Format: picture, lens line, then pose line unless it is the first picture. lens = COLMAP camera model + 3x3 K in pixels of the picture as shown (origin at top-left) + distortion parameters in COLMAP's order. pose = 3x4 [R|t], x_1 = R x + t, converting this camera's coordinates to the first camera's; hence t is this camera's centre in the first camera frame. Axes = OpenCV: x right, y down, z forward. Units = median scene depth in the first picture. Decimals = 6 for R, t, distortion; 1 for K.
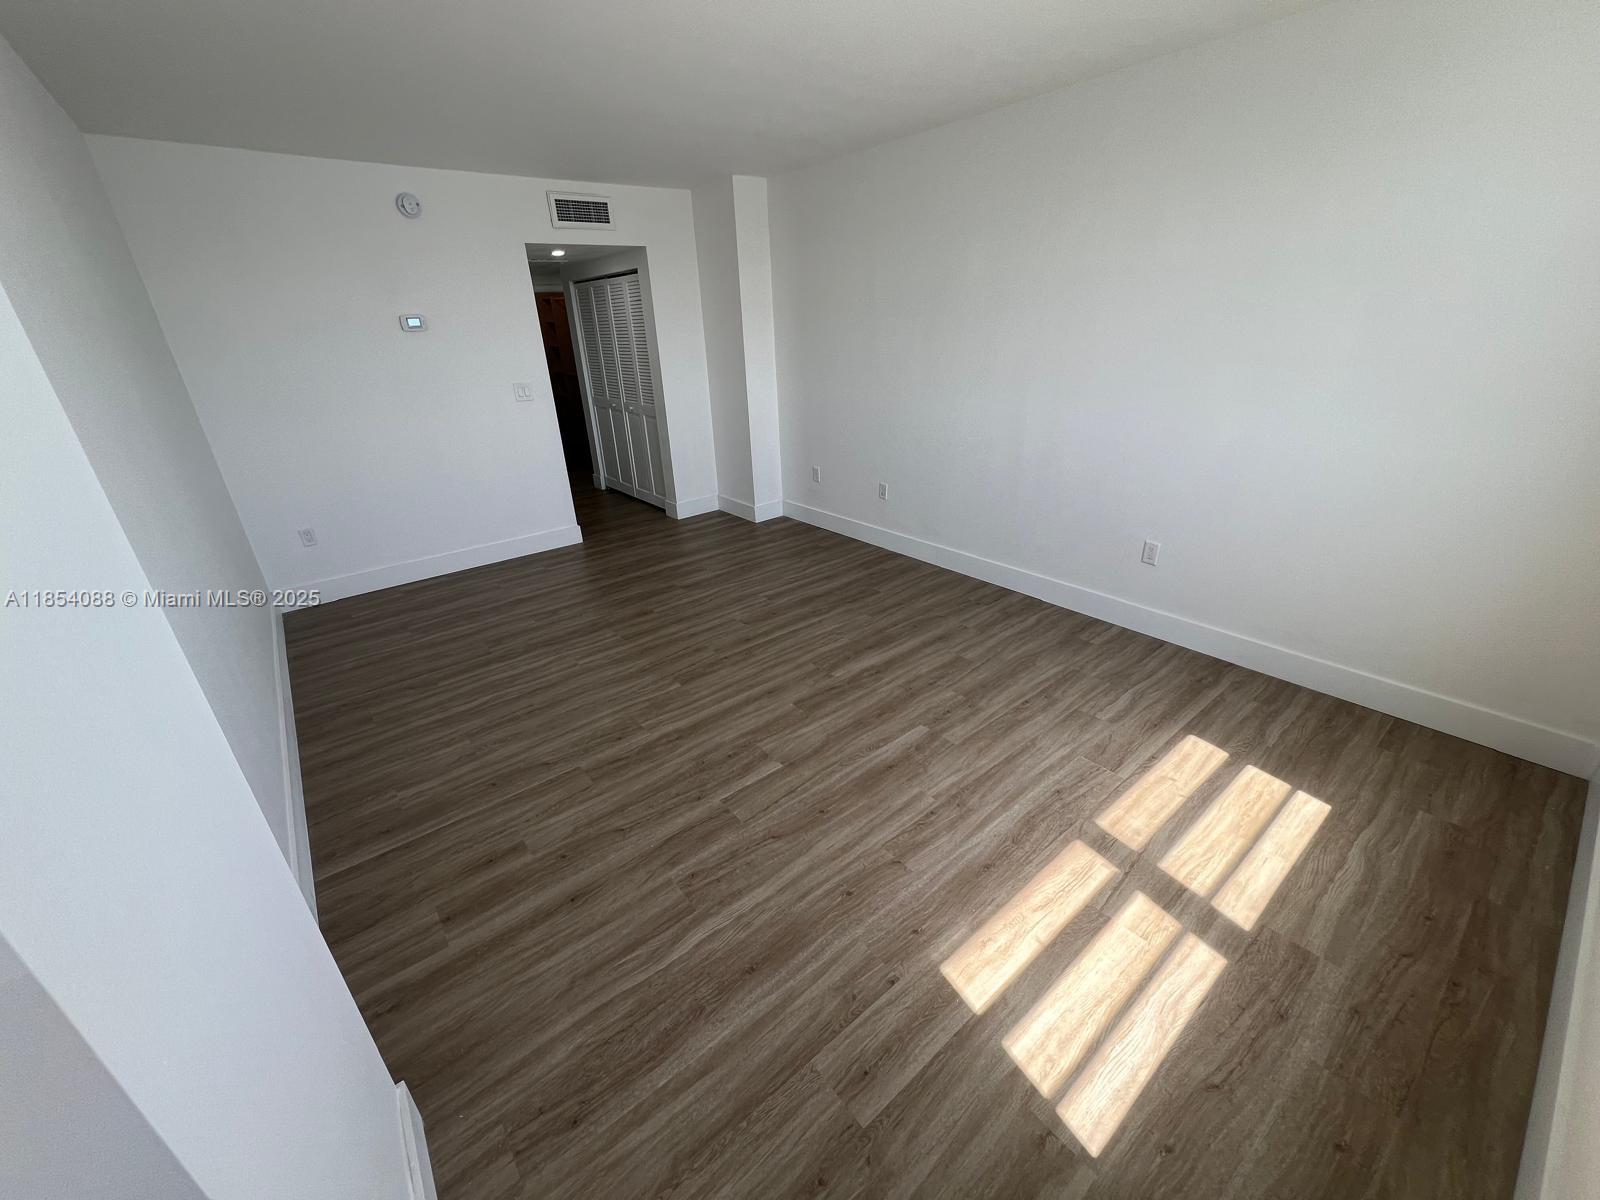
lens RADIAL K [[639.9, 0, 801.8], [0, 639.9, 599.9], [0, 0, 1]] dist [-0.000046, 0.000068]
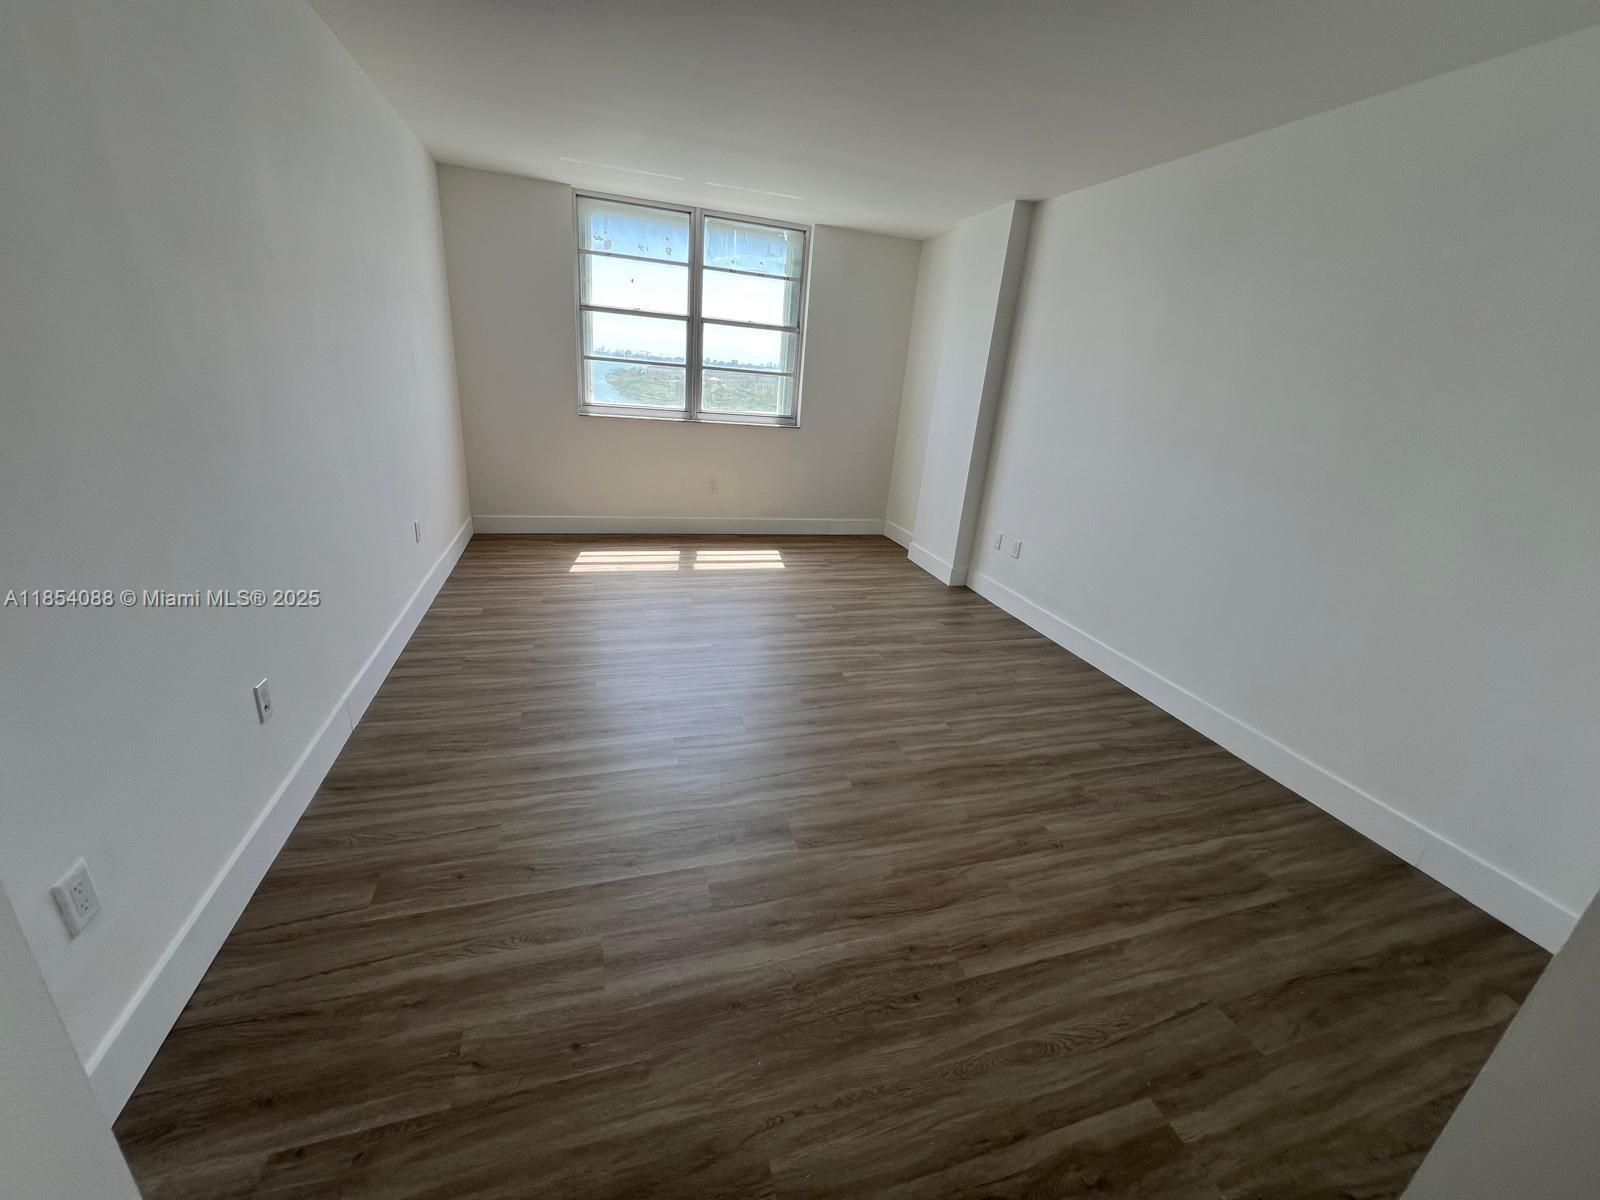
lens RADIAL K [[639.9, 0, 801.8], [0, 639.9, 599.9], [0, 0, 1]] dist [-0.000046, 0.000068]
pose [[-0.931832, -0.159635, 0.325893, -0.477814], [0.103350, 0.744117, 0.660007, -0.701592], [-0.347863, 0.648696, -0.676893, 1.751138]]
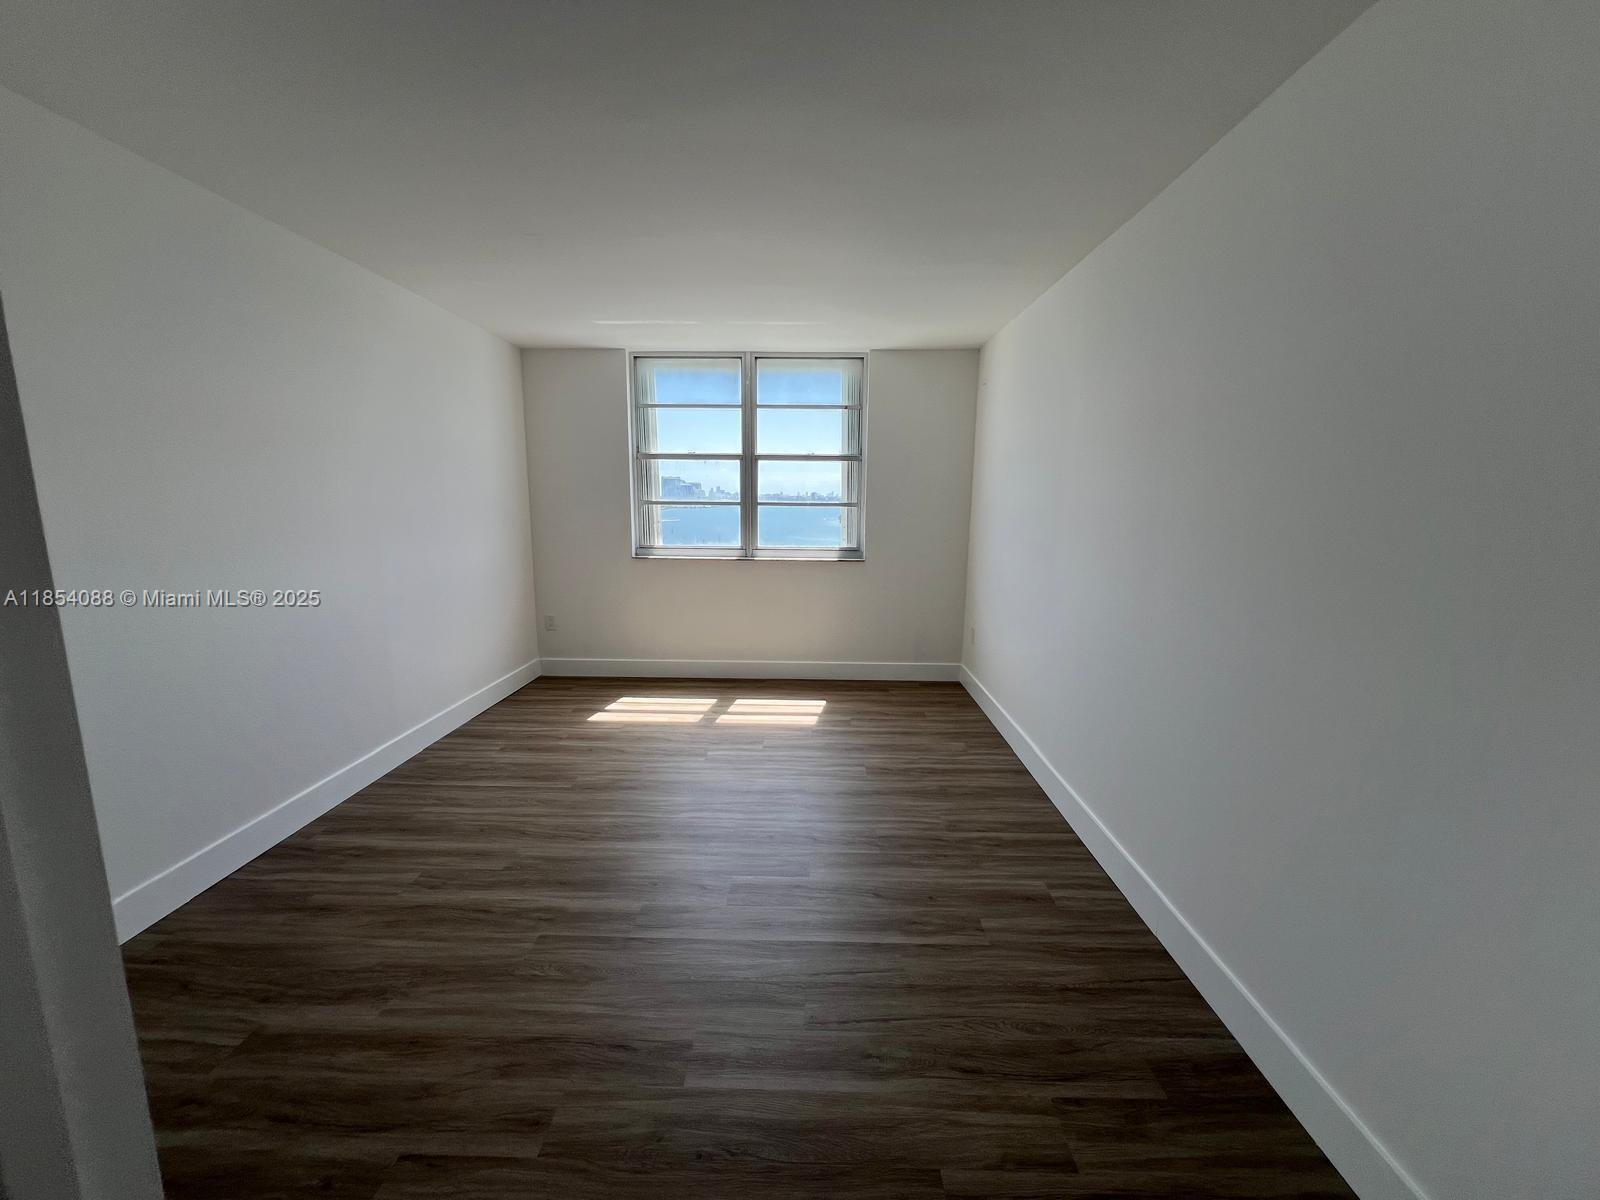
lens RADIAL K [[639.9, 0, 801.8], [0, 639.9, 599.9], [0, 0, 1]] dist [-0.000046, 0.000068]
pose [[-0.774503, -0.070839, 0.628591, -0.713364], [0.277827, 0.854643, 0.438632, -0.529666], [-0.568293, 0.514362, -0.642243, 1.373596]]
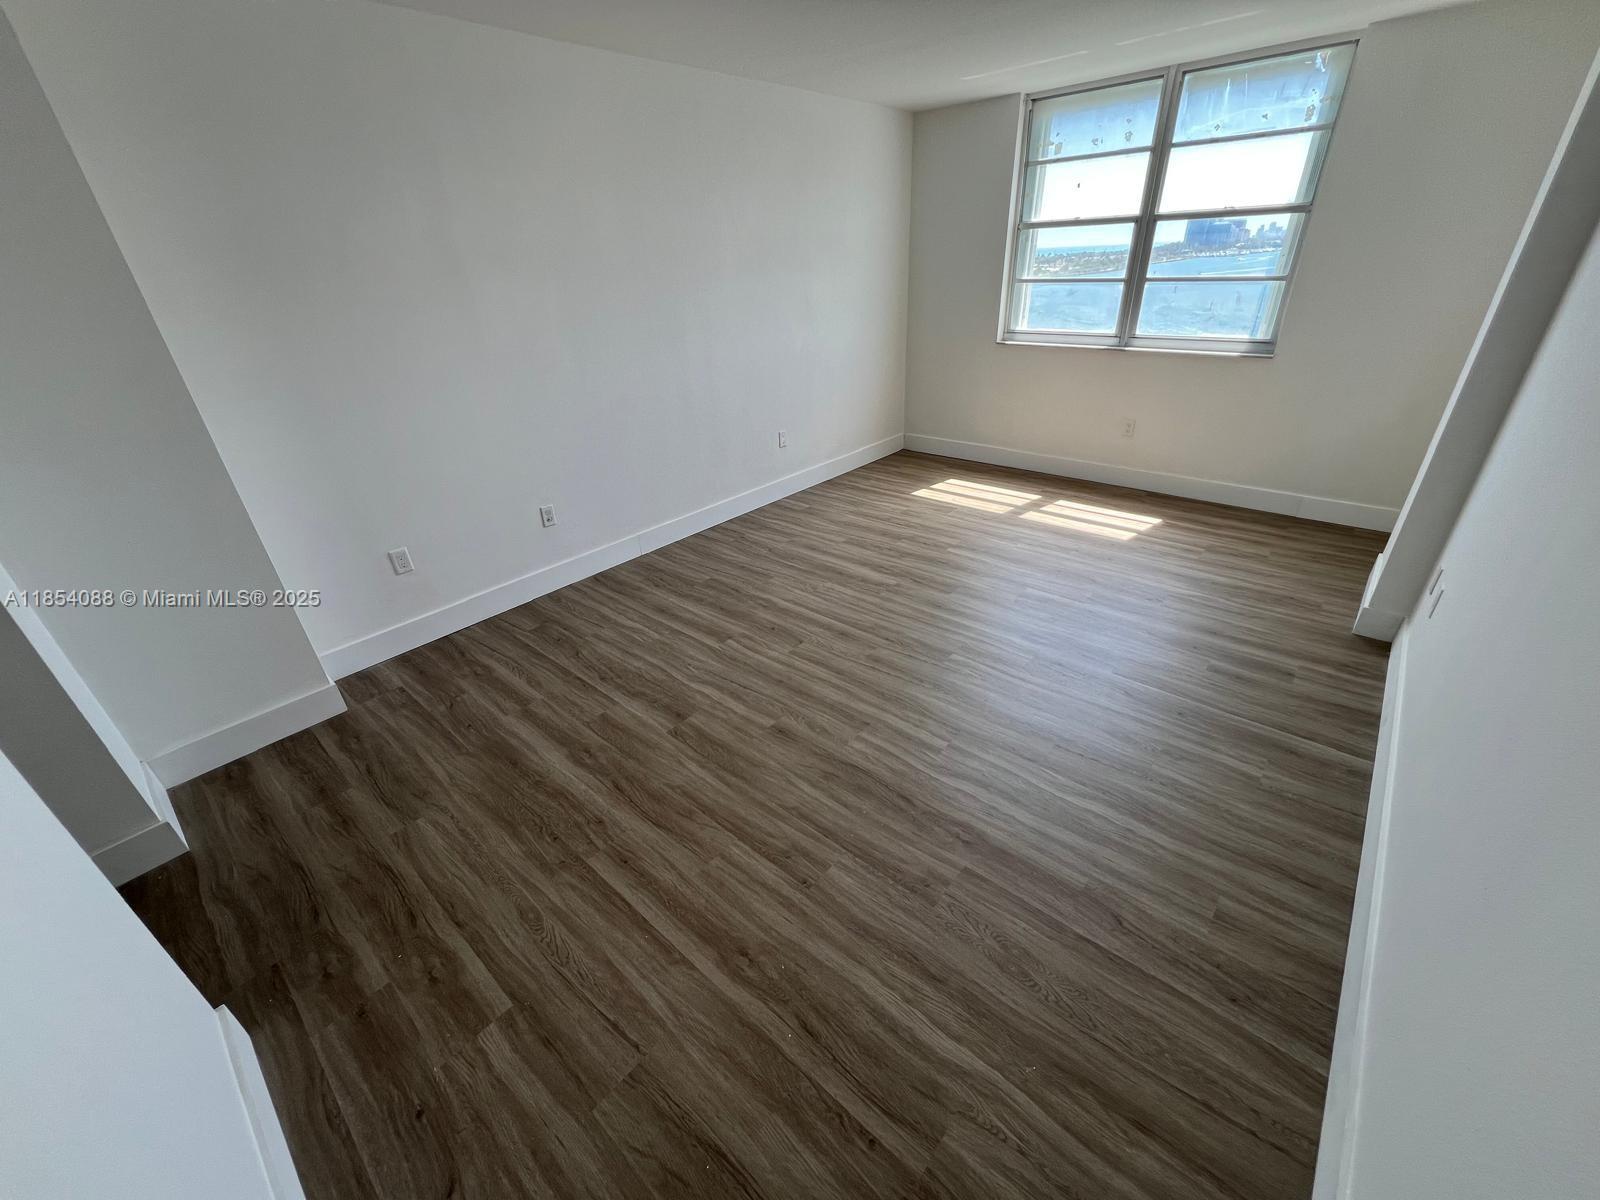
lens RADIAL K [[639.9, 0, 801.8], [0, 639.9, 599.9], [0, 0, 1]] dist [-0.000046, 0.000068]
pose [[-0.170022, -0.427519, 0.887874, -1.007071], [0.443405, 0.771442, 0.456365, -0.482879], [-0.880048, 0.471280, 0.058402, 1.160797]]
